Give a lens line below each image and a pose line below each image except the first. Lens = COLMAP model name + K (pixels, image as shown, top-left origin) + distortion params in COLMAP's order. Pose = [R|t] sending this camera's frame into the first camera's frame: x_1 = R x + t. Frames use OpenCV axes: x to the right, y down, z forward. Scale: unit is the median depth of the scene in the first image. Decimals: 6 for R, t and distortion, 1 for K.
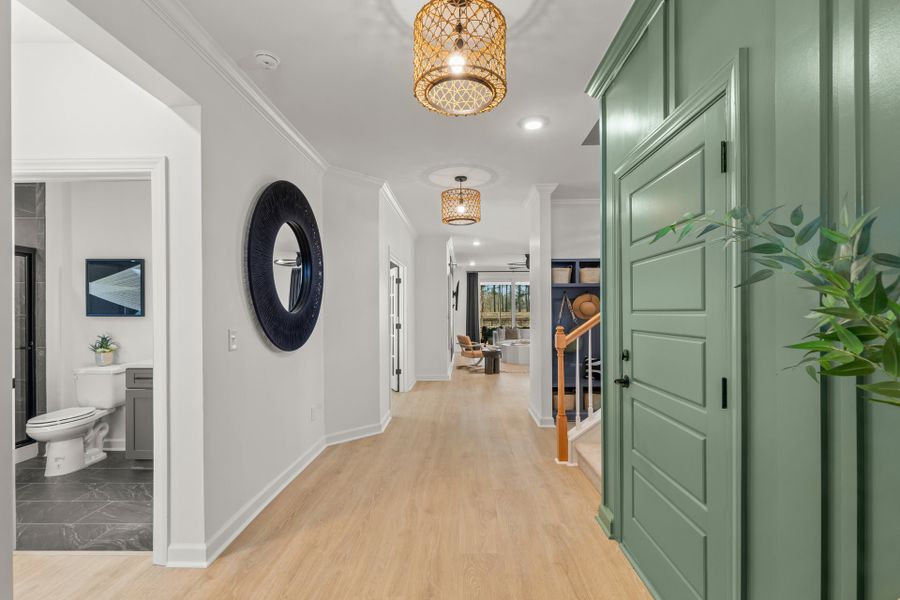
lens RADIAL K [[405.8, 0, 452.0], [0, 405.8, 312.7], [0, 0, 1]] dist [0.000190, -0.000051]
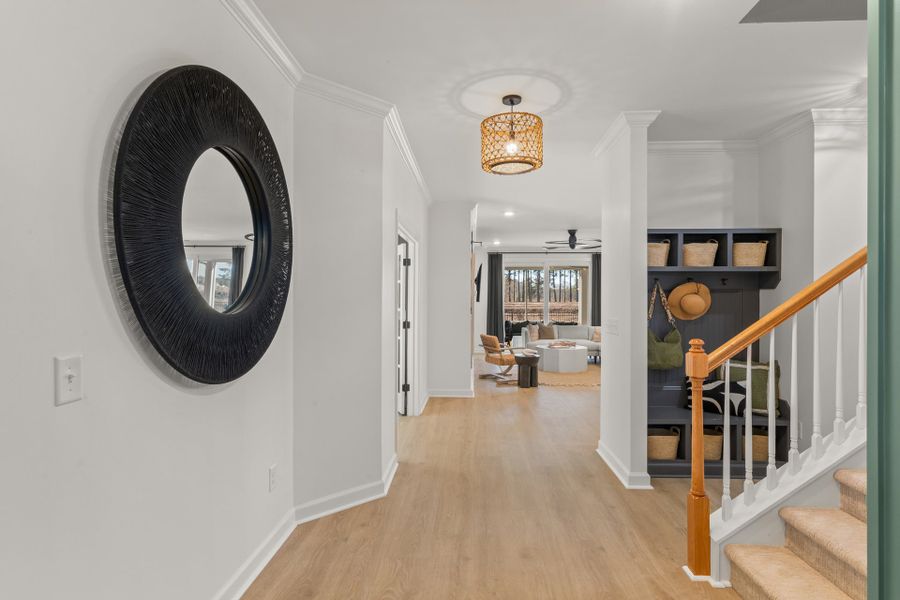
lens RADIAL K [[472.7, 0, 449.9], [0, 472.7, 302.1], [0, 0, 1]] dist [-0.000164, -0.000541]
pose [[0.999633, 0.008386, -0.025758, -0.045454], [-0.008393, 0.999965, -0.000186, -0.010562], [0.025755, 0.000402, 0.999668, 0.219536]]
